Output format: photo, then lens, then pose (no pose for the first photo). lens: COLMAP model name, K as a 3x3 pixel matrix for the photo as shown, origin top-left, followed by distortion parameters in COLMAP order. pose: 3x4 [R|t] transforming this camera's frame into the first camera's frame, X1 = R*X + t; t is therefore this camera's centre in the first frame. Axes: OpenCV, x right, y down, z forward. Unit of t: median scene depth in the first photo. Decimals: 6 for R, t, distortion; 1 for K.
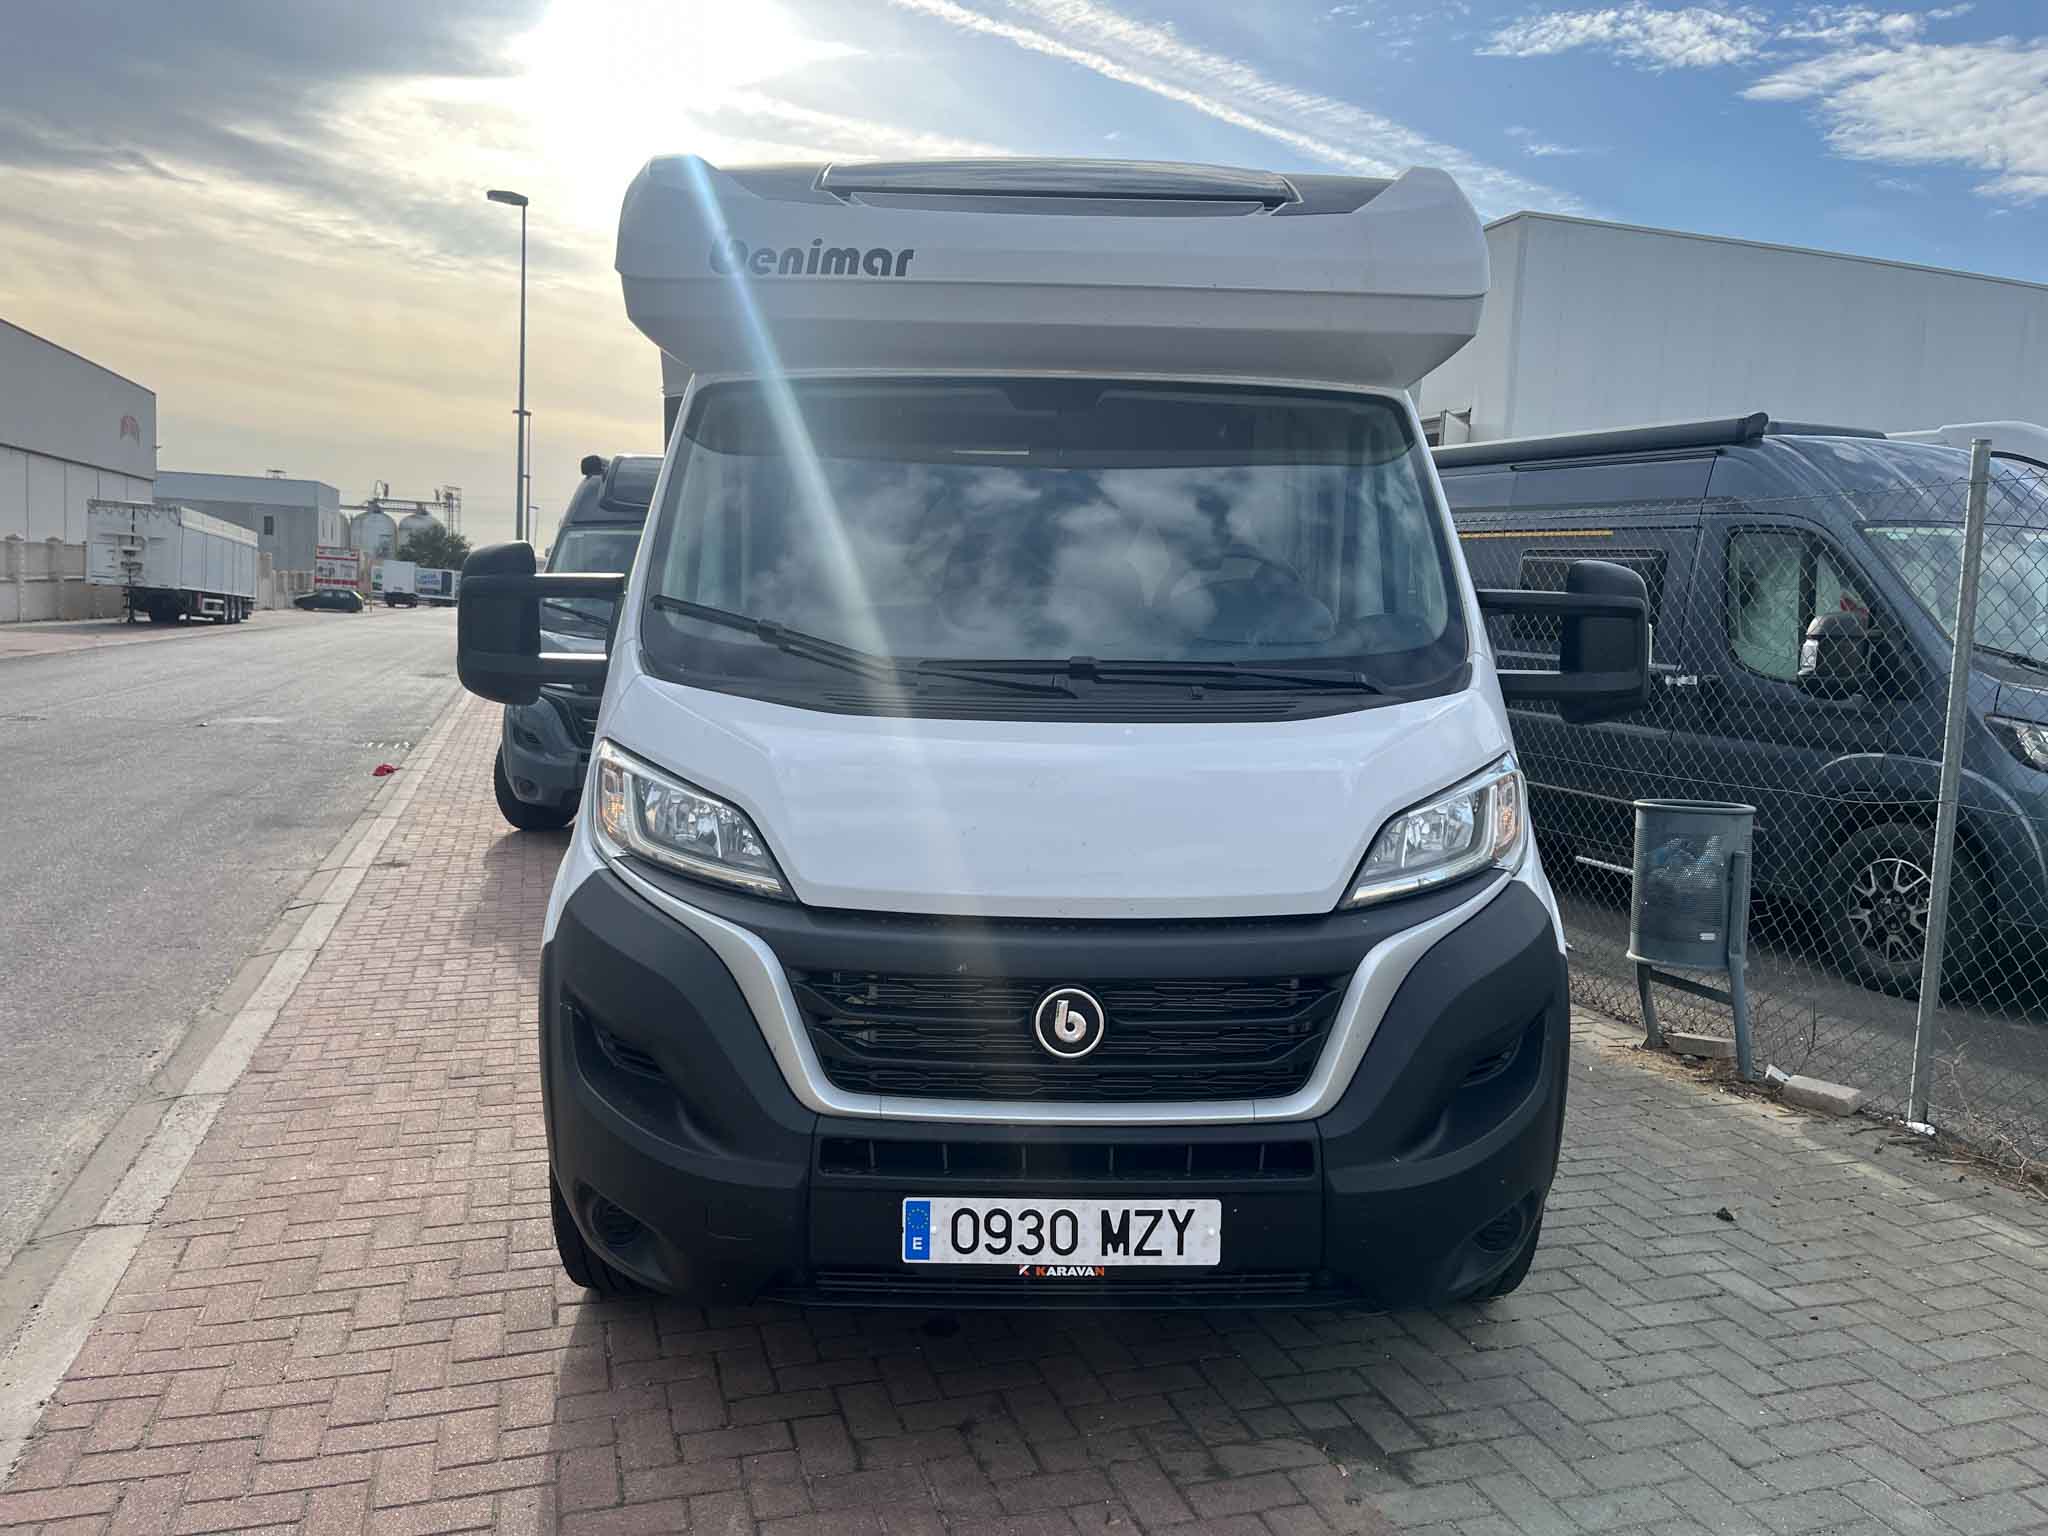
lens RADIAL K [[1582.7, 0, 1020.9], [0, 1582.7, 755.1], [0, 0, 1]] dist [0.025341, -0.035704]
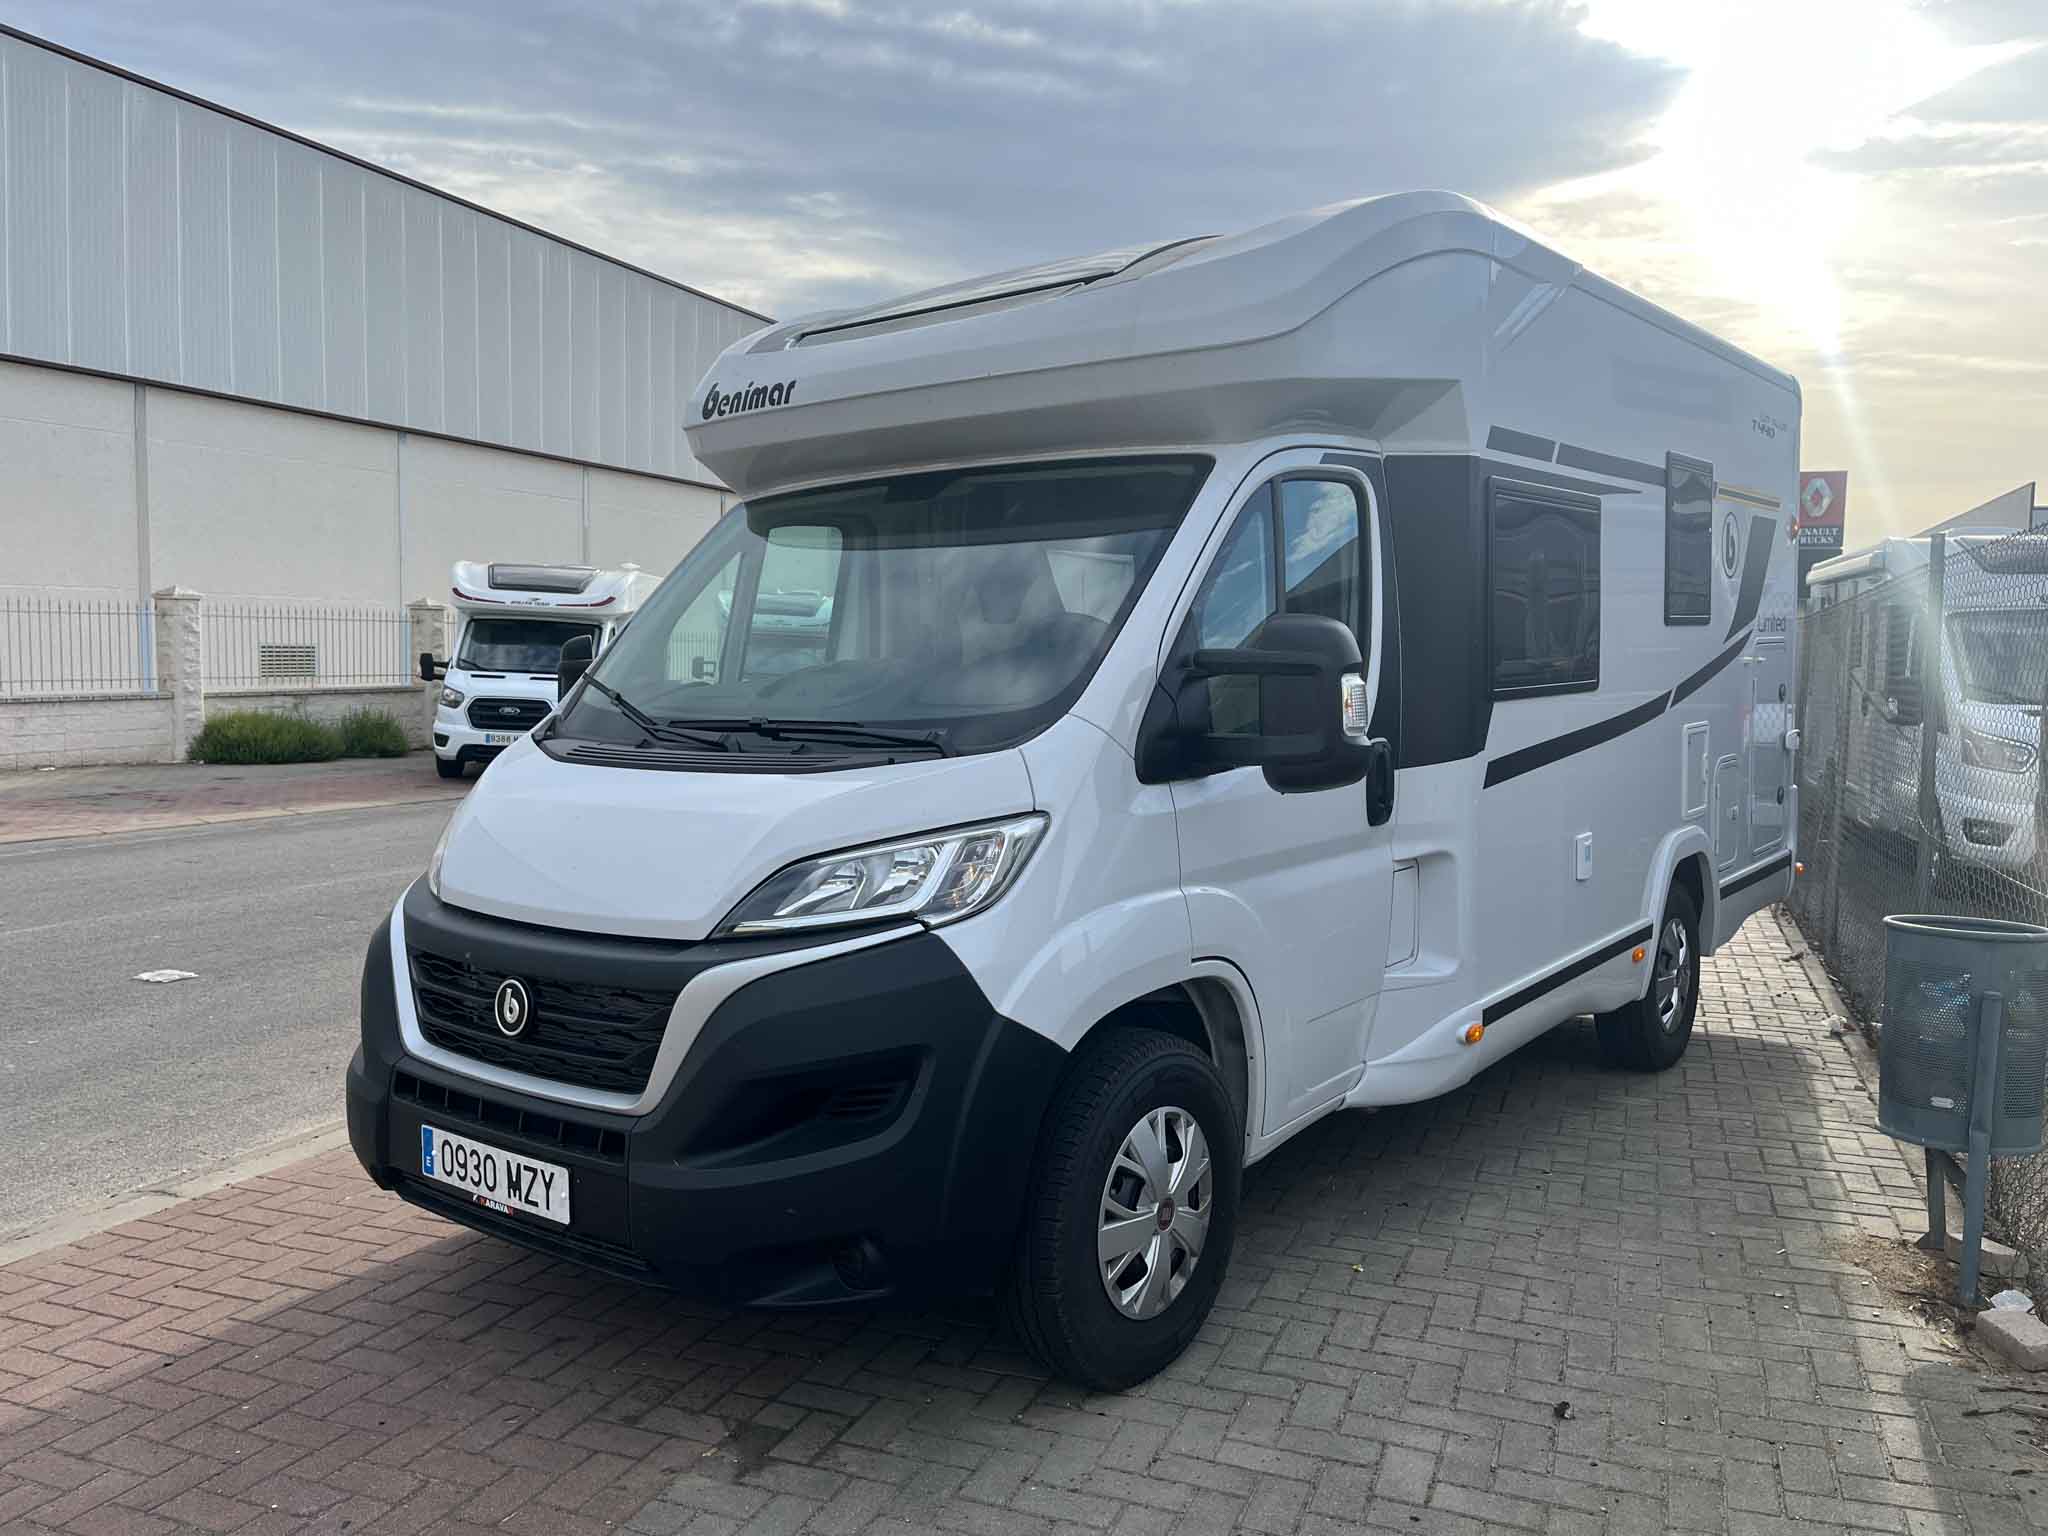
lens RADIAL K [[1582.7, 0, 1018.6], [0, 1582.7, 767.4], [0, 0, 1]] dist [0.025341, -0.035704]
pose [[0.767526, 0.015480, -0.640831, 1.072425], [-0.045376, 0.998513, -0.030227, 0.000257], [0.639410, 0.052279, 0.767087, 0.269609]]
